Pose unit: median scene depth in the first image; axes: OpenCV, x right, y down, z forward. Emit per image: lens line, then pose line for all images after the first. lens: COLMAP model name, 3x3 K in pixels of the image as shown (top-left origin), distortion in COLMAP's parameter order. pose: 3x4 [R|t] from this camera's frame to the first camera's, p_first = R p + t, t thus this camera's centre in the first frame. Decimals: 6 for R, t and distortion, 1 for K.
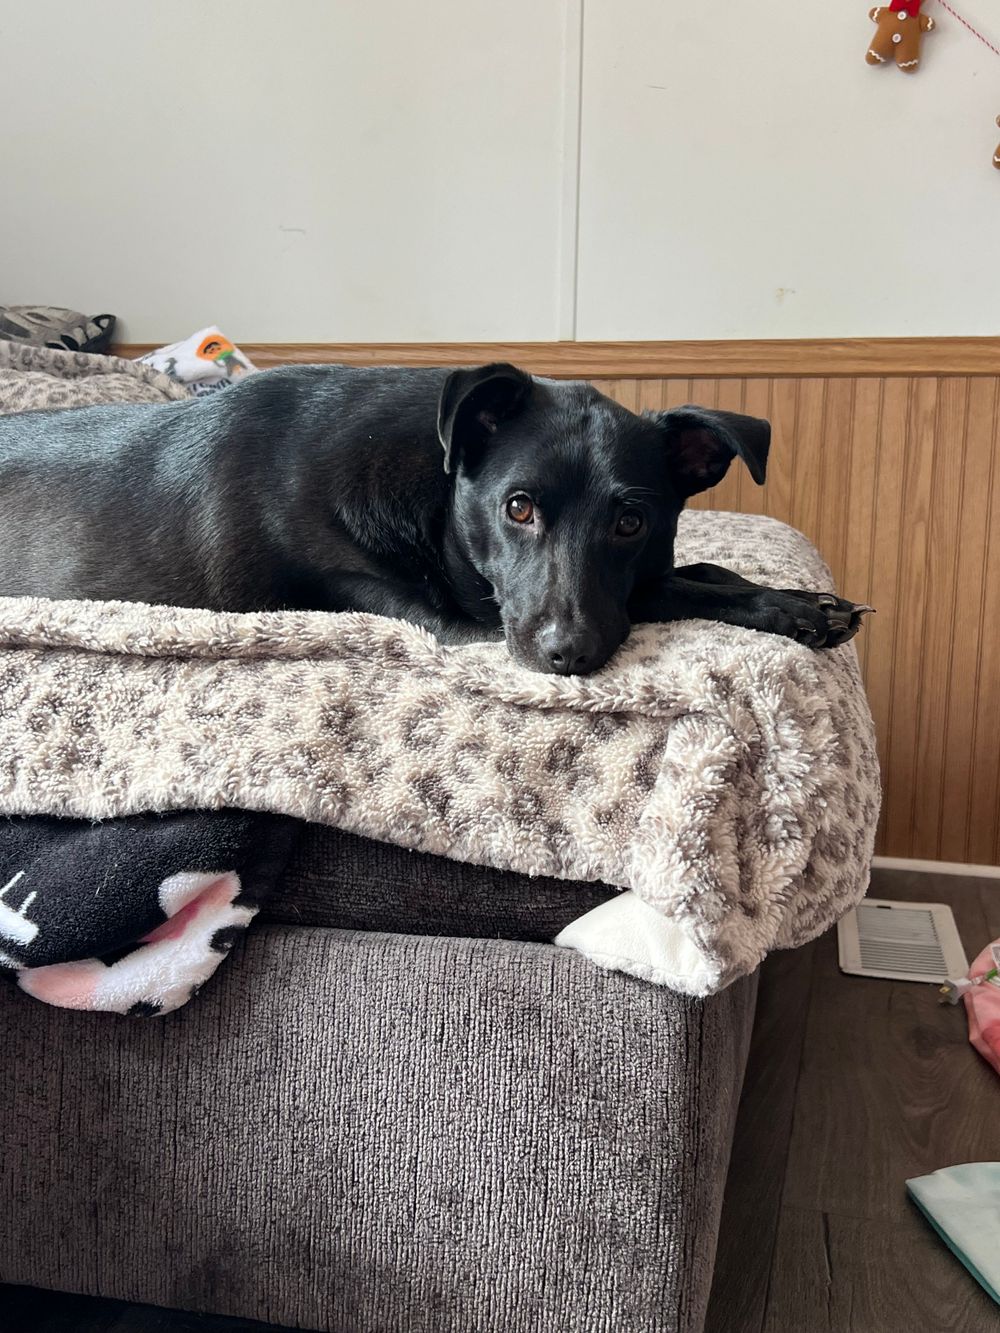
lens RADIAL K [[1349.0, 0, 511.9], [0, 1349.0, 663.6], [0, 0, 1]] dist [0.060765, -0.027387]
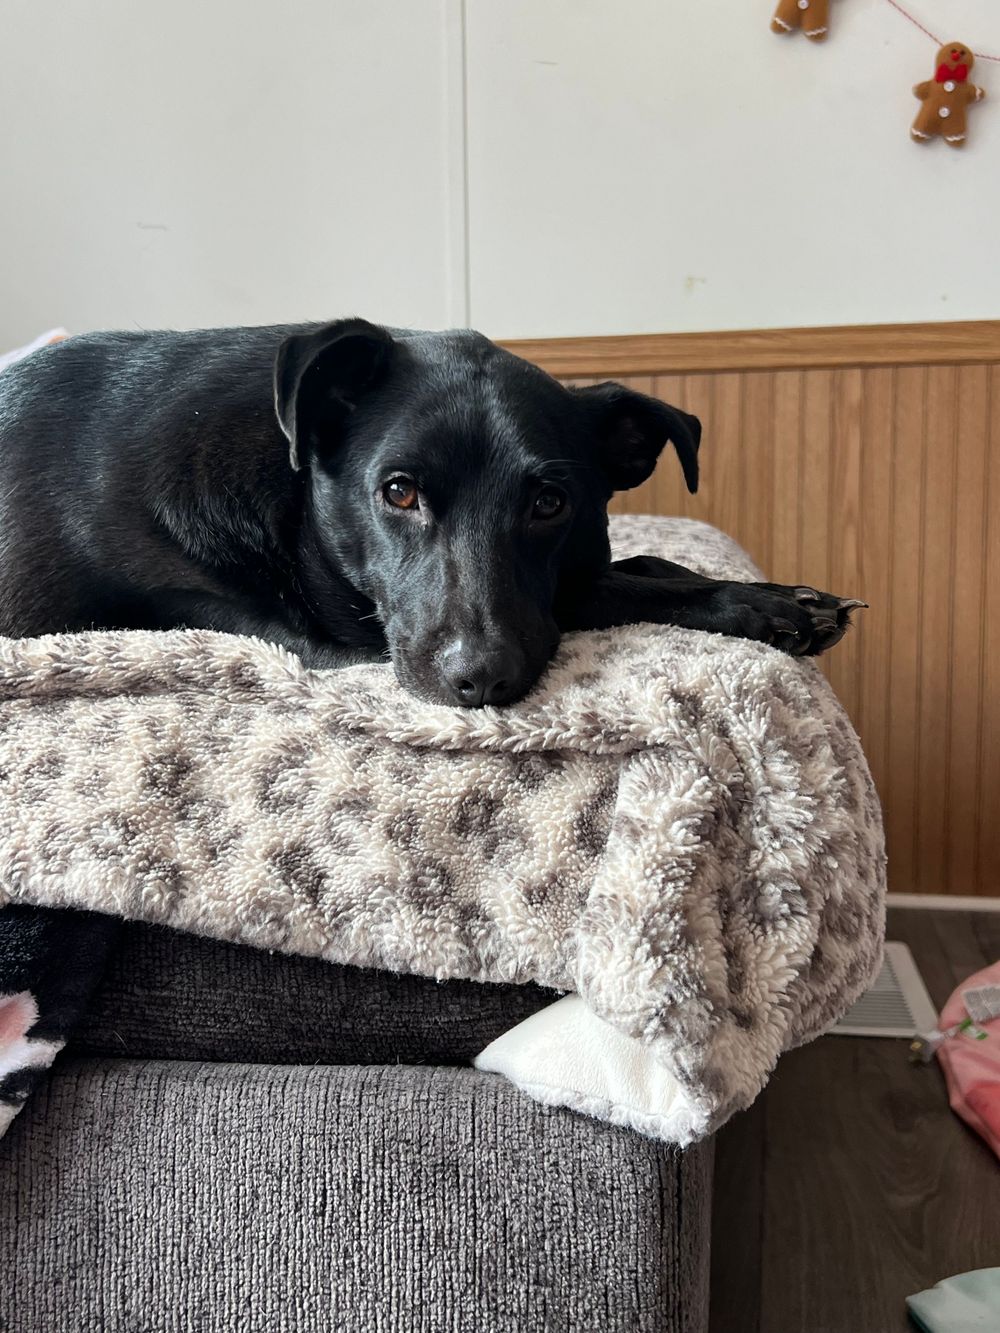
lens RADIAL K [[1349.0, 0, 511.9], [0, 1349.0, 663.6], [0, 0, 1]] dist [0.060765, -0.027387]
pose [[0.996828, -0.036343, 0.070803, 0.007767], [0.038036, 0.999018, -0.022709, 0.004792], [-0.069908, 0.025330, 0.997232, 0.260692]]
